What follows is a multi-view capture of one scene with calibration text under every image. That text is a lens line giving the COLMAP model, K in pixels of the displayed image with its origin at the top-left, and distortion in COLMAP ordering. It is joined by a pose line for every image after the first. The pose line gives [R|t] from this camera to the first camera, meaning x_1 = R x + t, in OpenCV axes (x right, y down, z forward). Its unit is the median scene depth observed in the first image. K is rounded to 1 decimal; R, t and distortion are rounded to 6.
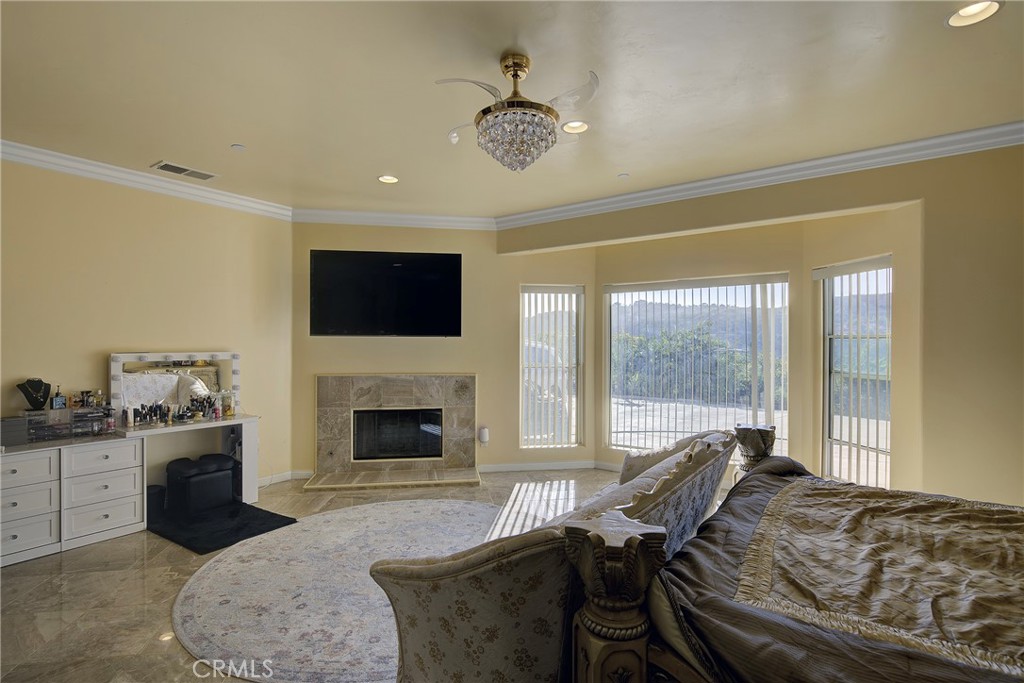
lens RADIAL K [[494.1, 0, 517.0], [0, 494.1, 341.5], [0, 0, 1]] dist [-0.001120, -0.000060]
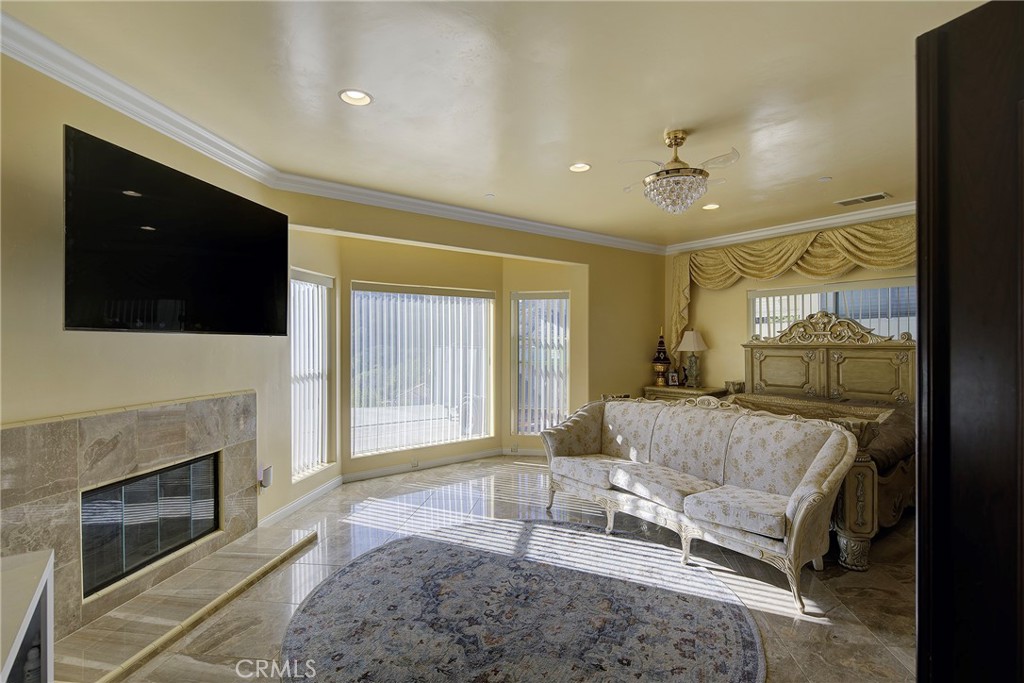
lens RADIAL K [[494.1, 0, 516.9], [0, 494.1, 346.5], [0, 0, 1]] dist [-0.001120, -0.000060]
pose [[0.293709, -0.007454, 0.955866, -0.646987], [-0.001936, 0.999963, 0.008393, -0.001894], [-0.955893, -0.004316, 0.293683, 0.469767]]
